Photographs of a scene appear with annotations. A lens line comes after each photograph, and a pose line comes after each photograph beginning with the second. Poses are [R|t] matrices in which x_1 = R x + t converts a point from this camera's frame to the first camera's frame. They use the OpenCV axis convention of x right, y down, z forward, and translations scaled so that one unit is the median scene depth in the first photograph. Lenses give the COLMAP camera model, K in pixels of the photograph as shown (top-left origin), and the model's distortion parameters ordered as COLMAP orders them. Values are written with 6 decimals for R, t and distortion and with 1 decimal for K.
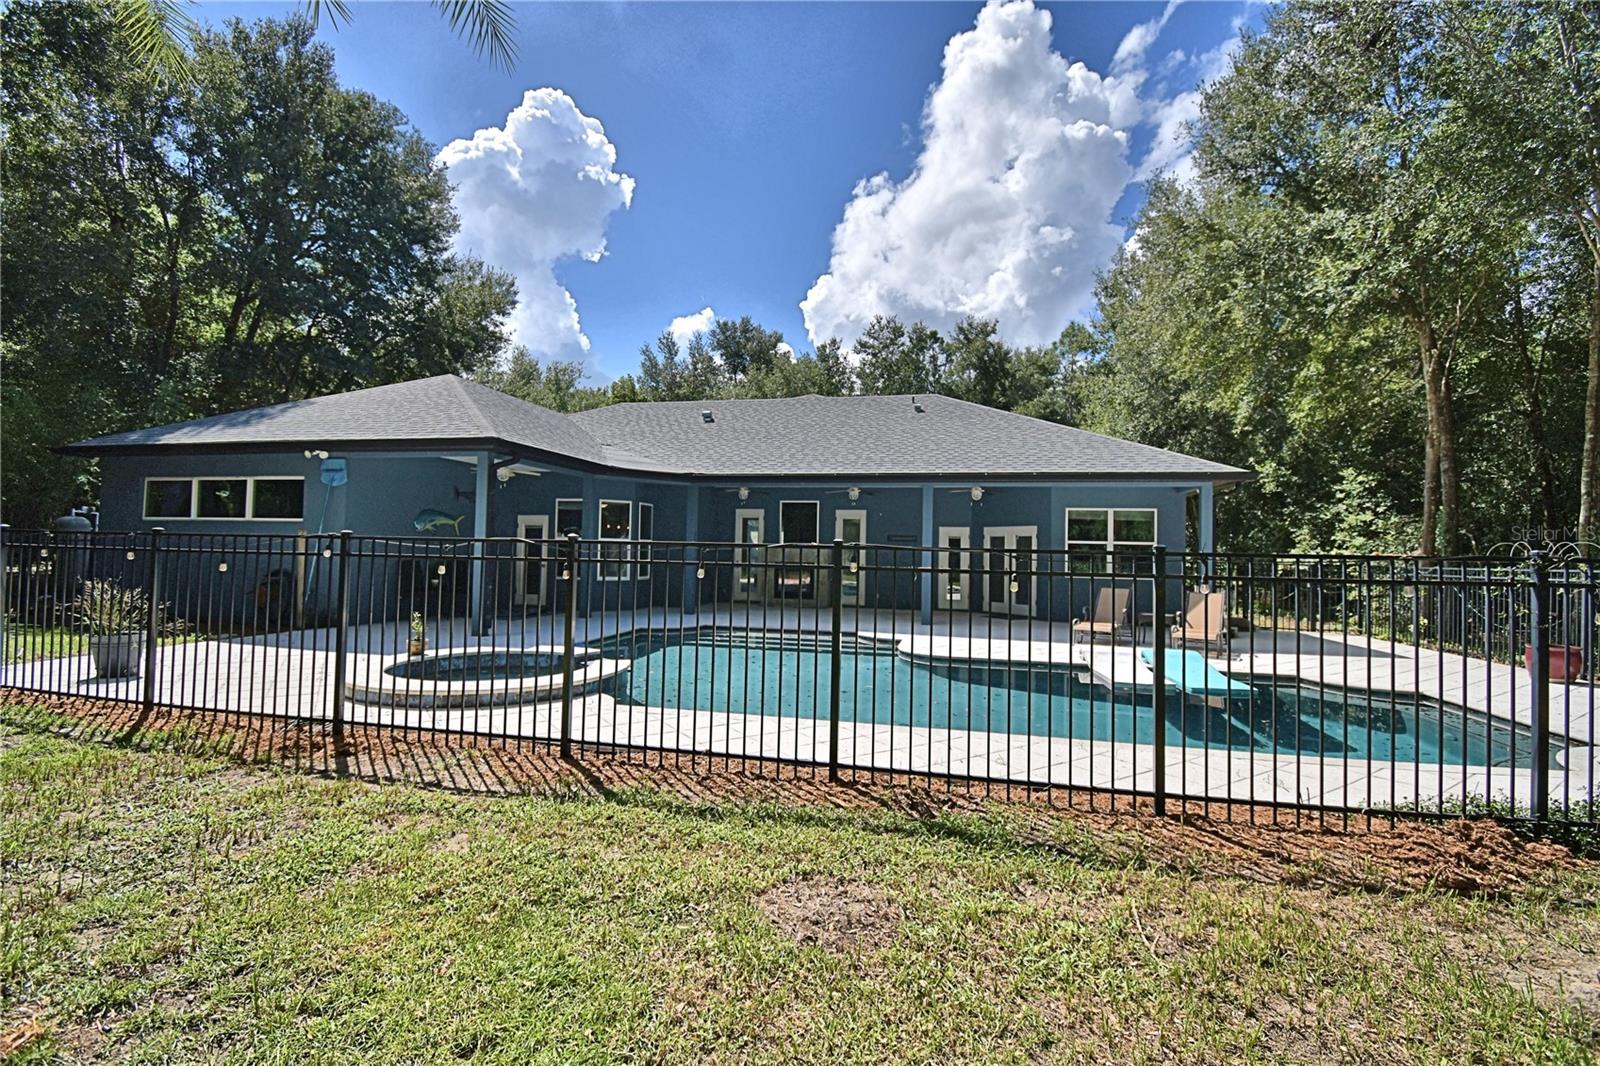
lens RADIAL K [[706.0, 0, 799.9], [0, 706.0, 501.1], [0, 0, 1]] dist [0.034566, 0.000128]
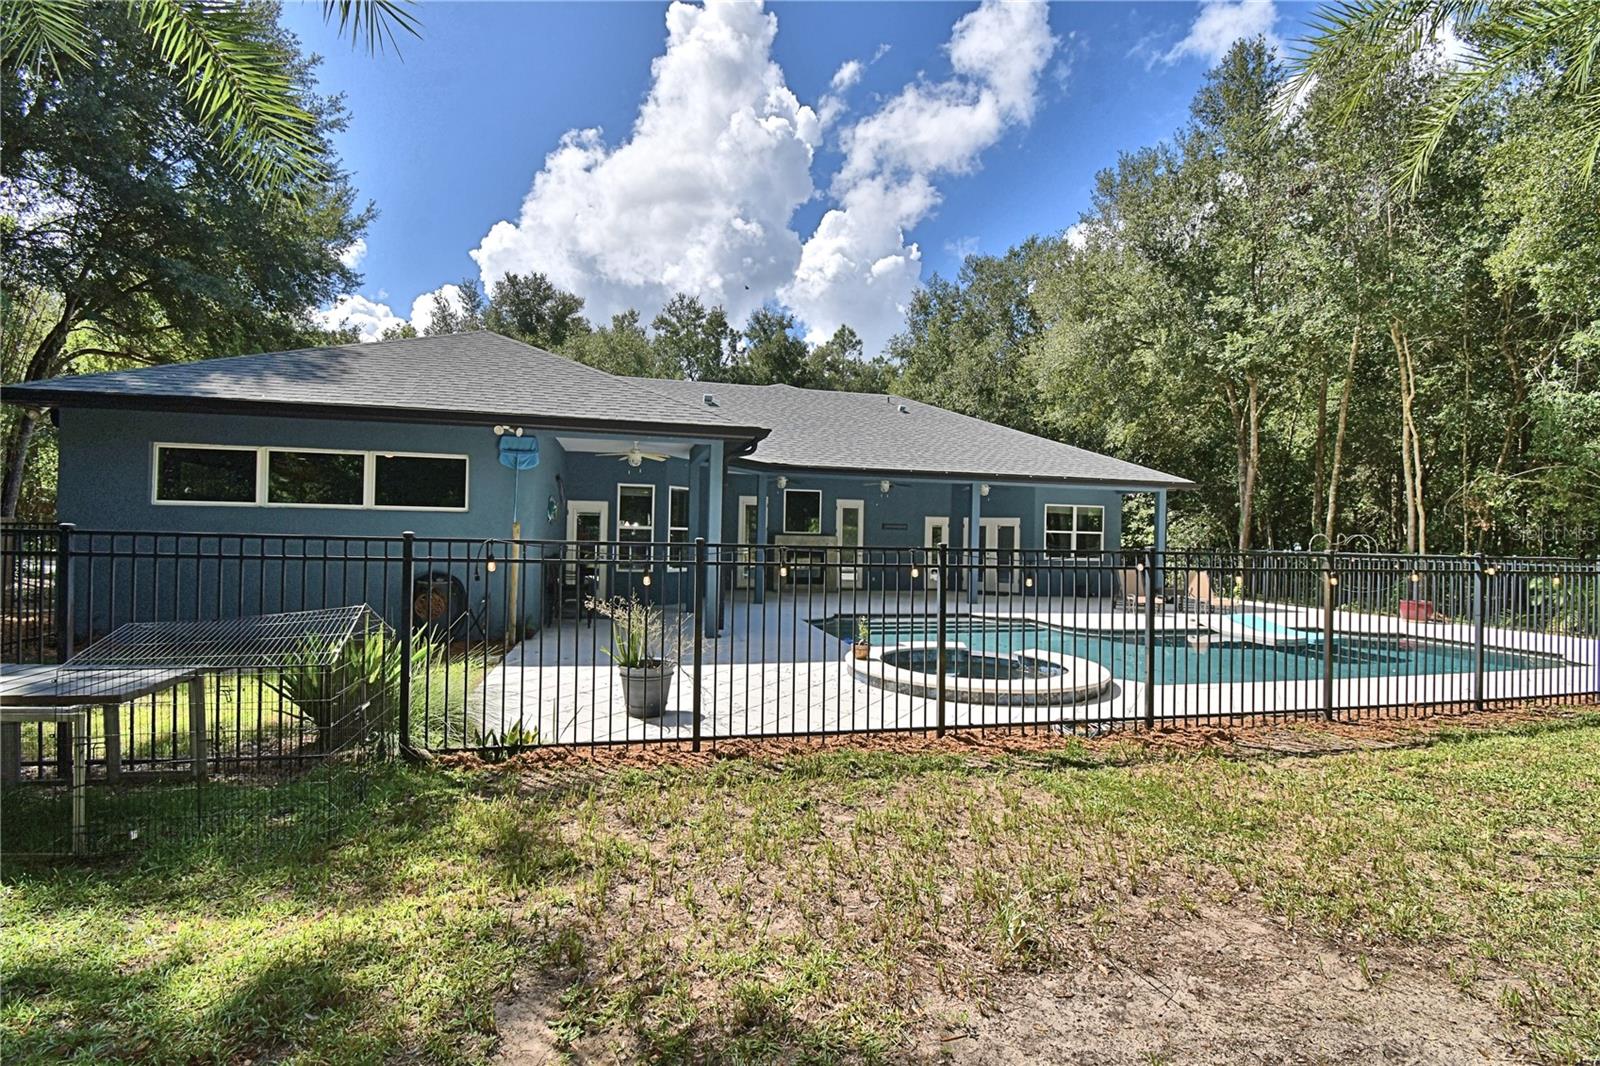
lens RADIAL K [[697.0, 0, 792.7], [0, 697.0, 529.0], [0, 0, 1]] dist [0.015618, -0.024381]
pose [[0.897637, 0.001298, 0.440734, -0.490060], [-0.034312, 0.997166, 0.066947, -0.011854], [-0.439398, -0.075217, 0.895138, 0.088980]]
